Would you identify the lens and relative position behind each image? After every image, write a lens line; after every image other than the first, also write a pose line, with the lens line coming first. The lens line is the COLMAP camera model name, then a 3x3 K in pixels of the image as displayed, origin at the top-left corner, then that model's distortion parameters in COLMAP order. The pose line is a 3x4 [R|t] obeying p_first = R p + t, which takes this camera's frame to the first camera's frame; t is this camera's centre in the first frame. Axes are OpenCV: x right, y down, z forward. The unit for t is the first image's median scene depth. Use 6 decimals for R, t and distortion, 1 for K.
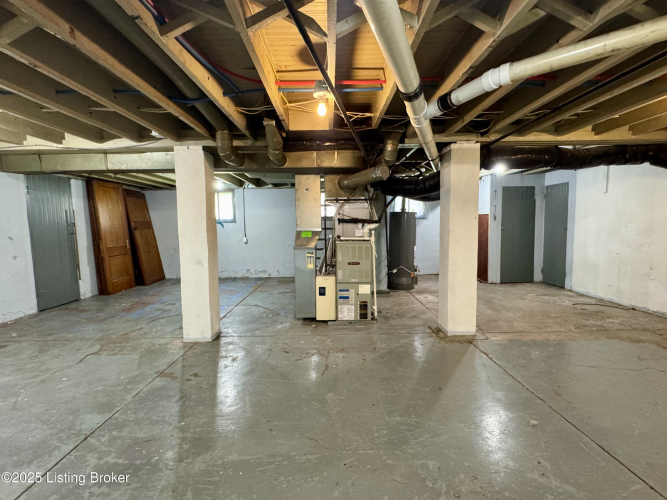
lens RADIAL K [[323.4, 0, 332.8], [0, 323.4, 250.6], [0, 0, 1]] dist [-0.000783, -0.000136]
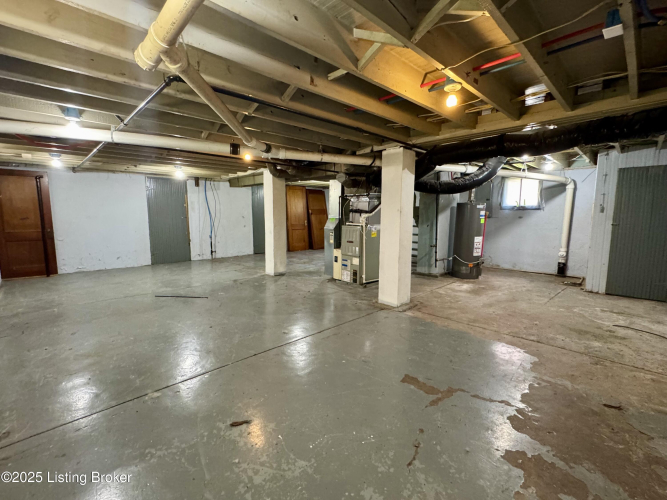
lens RADIAL K [[302.2, 0, 333.5], [0, 302.2, 250.5], [0, 0, 1]] dist [0.001502, 0.000251]
pose [[0.693897, 0.106305, -0.712184, 0.936141], [-0.073150, 0.994333, 0.077148, -0.018449], [0.716349, -0.001437, 0.697741, 0.035955]]
